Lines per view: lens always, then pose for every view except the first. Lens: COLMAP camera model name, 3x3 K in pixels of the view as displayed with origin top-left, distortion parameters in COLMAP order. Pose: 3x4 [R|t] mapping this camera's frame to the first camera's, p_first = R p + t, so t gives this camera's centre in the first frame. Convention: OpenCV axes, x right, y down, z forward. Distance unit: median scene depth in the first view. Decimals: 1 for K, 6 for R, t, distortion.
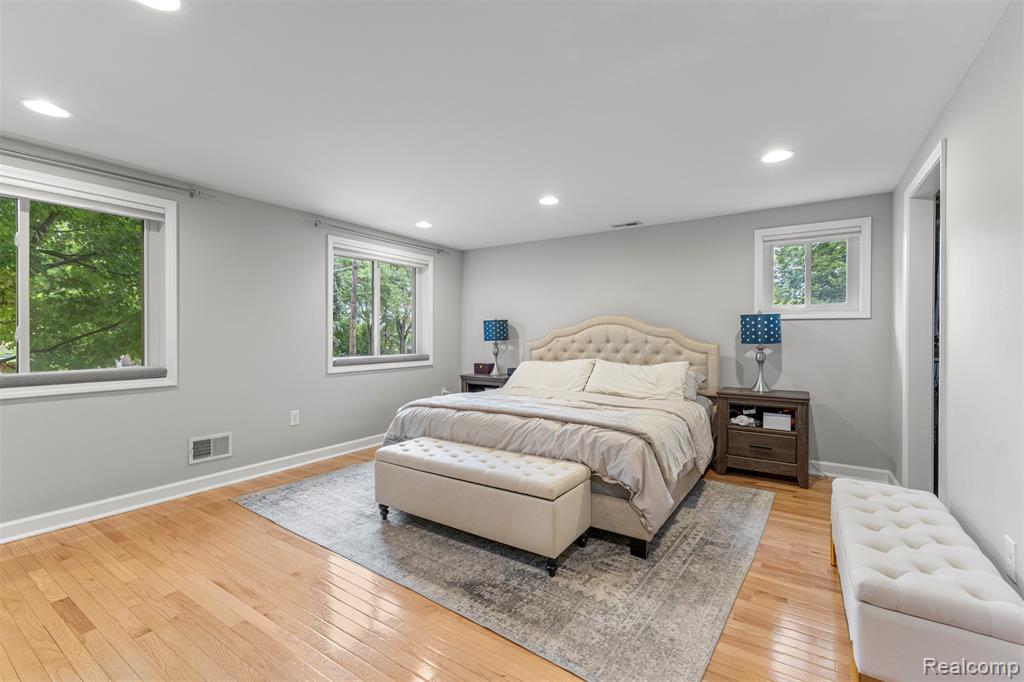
lens RADIAL K [[432.0, 0, 517.9], [0, 432.0, 367.8], [0, 0, 1]] dist [-0.001272, -0.000030]
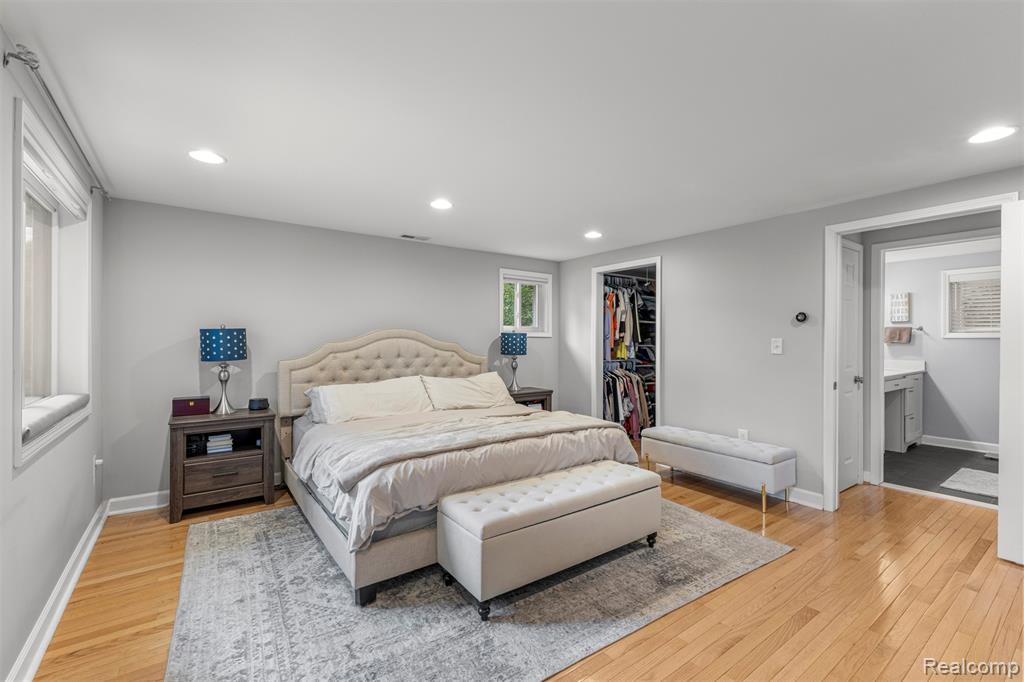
lens RADIAL K [[448.1, 0, 516.4], [0, 448.1, 347.9], [0, 0, 1]] dist [0.012178, -0.000178]
pose [[0.356165, -0.003771, 0.934416, -0.748739], [0.081741, 0.996284, -0.027136, -0.041584], [-0.930841, 0.086045, 0.355149, 0.523948]]
